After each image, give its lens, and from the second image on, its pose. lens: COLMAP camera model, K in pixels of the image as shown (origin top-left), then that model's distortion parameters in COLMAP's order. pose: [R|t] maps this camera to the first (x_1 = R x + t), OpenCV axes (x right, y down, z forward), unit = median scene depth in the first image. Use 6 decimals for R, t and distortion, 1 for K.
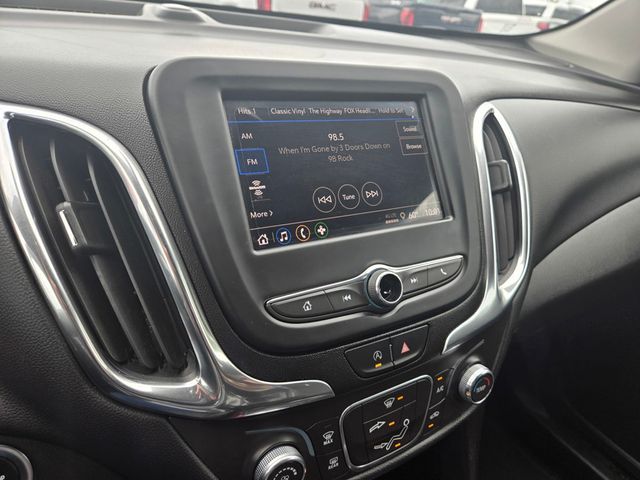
lens RADIAL K [[440.8, 0, 322.3], [0, 440.8, 248.3], [0, 0, 1]] dist [0.008434, -0.003407]
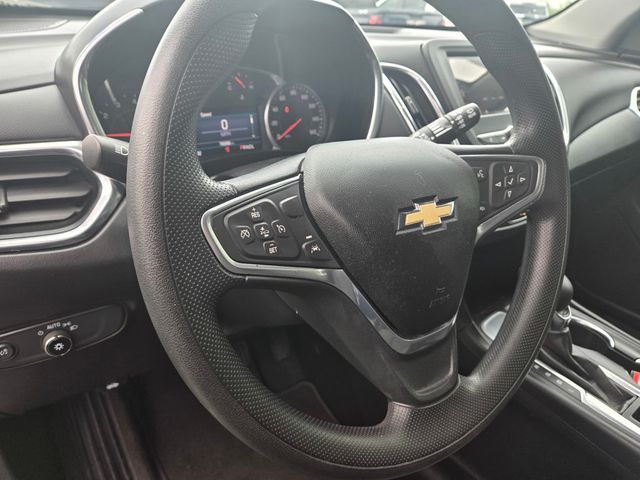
lens RADIAL K [[440.8, 0, 322.3], [0, 440.8, 248.3], [0, 0, 1]] dist [0.008434, -0.003407]
pose [[0.993945, -0.102063, 0.040700, -0.937943], [0.102972, 0.994465, -0.020903, 0.576377], [-0.038342, 0.024967, 0.998953, -1.128283]]
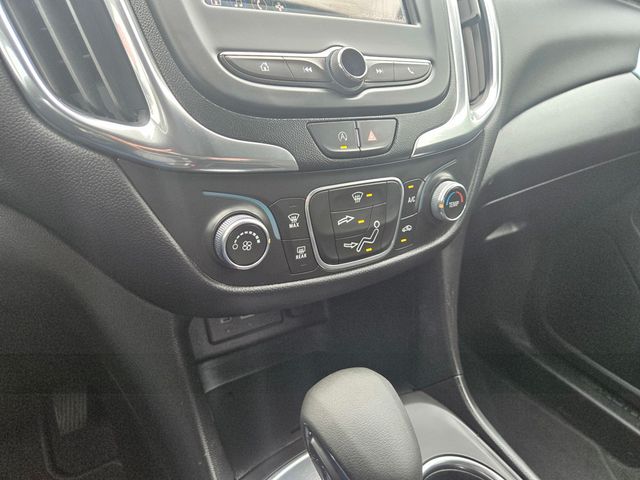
lens RADIAL K [[440.8, 0, 322.3], [0, 440.8, 248.3], [0, 0, 1]] dist [0.008434, -0.003407]
pose [[0.999035, -0.033981, 0.027820, 0.043363], [0.033910, 0.999420, 0.003039, 0.453659], [-0.027907, -0.002093, 0.999608, 0.037388]]
